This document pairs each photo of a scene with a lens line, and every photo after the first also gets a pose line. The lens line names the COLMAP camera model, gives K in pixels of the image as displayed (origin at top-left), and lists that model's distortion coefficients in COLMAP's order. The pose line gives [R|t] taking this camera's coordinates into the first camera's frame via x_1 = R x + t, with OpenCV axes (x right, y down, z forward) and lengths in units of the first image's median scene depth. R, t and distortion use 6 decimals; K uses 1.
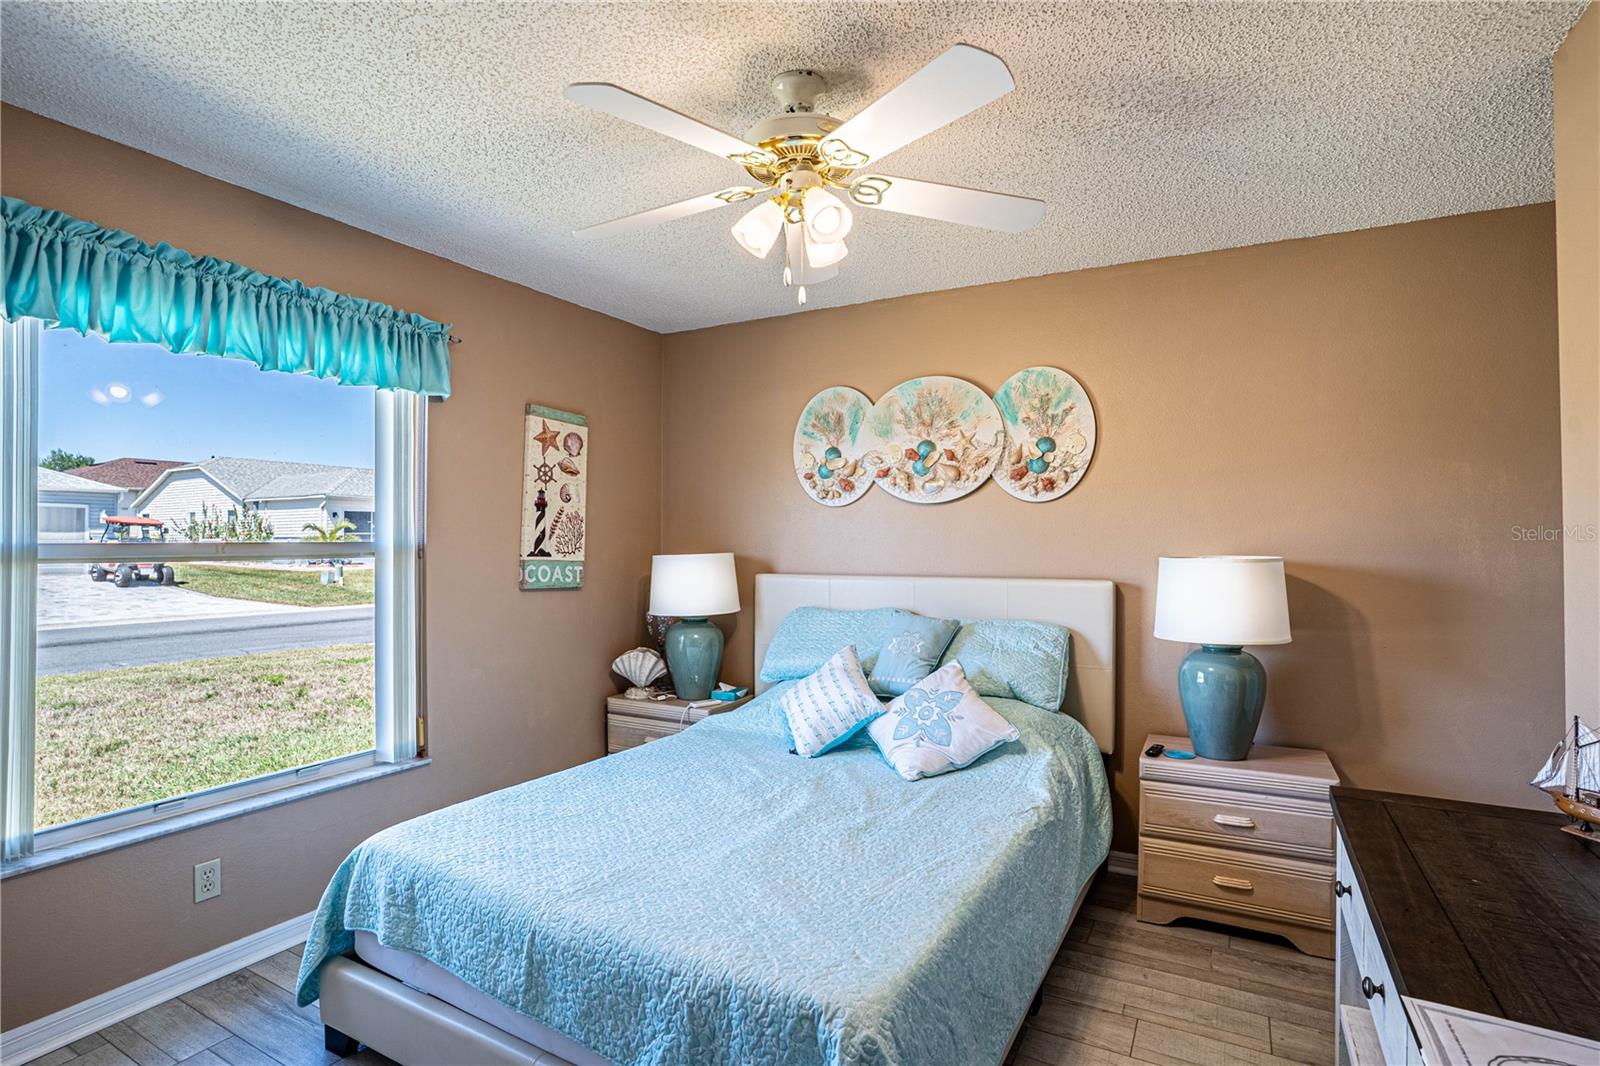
lens RADIAL K [[792.8, 0, 799.1], [0, 792.8, 531.8], [0, 0, 1]] dist [-0.082218, 0.036852]
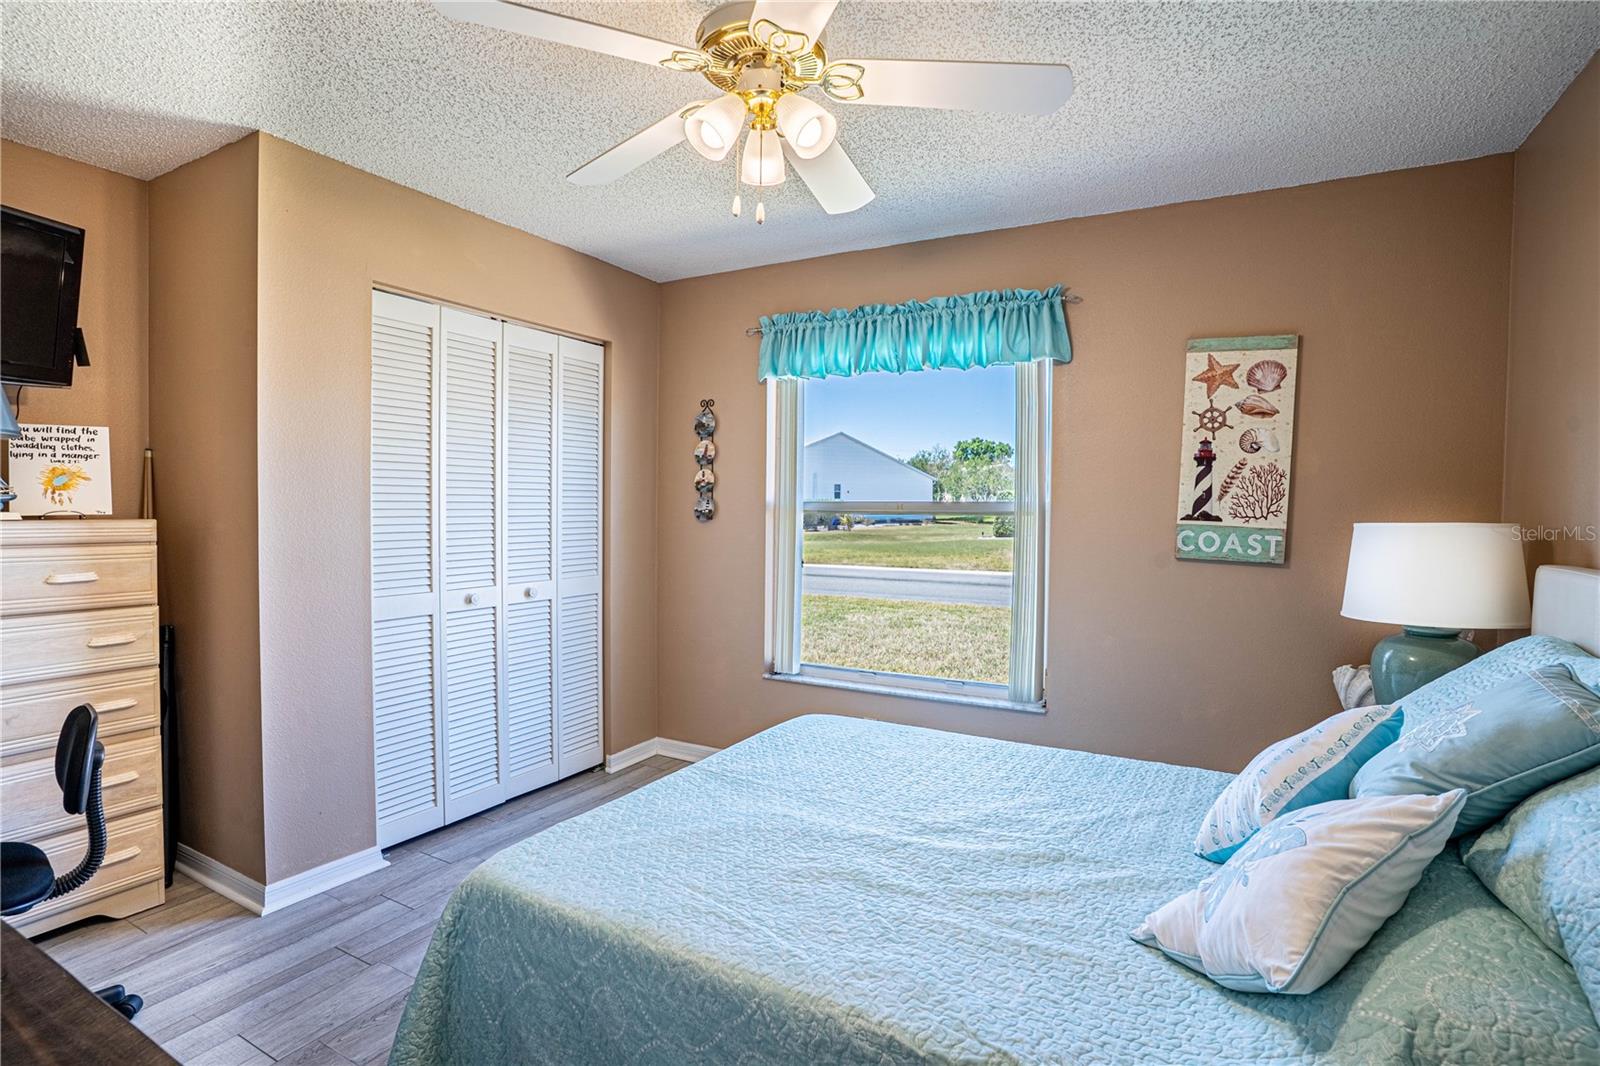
lens RADIAL K [[792.8, 0, 799.1], [0, 792.8, 531.8], [0, 0, 1]] dist [-0.082218, 0.036852]
pose [[0.001192, 0.030825, -0.999524, 0.487336], [0.001068, 0.999524, 0.030827, 0.017213], [0.999999, -0.001104, 0.001158, 0.568780]]
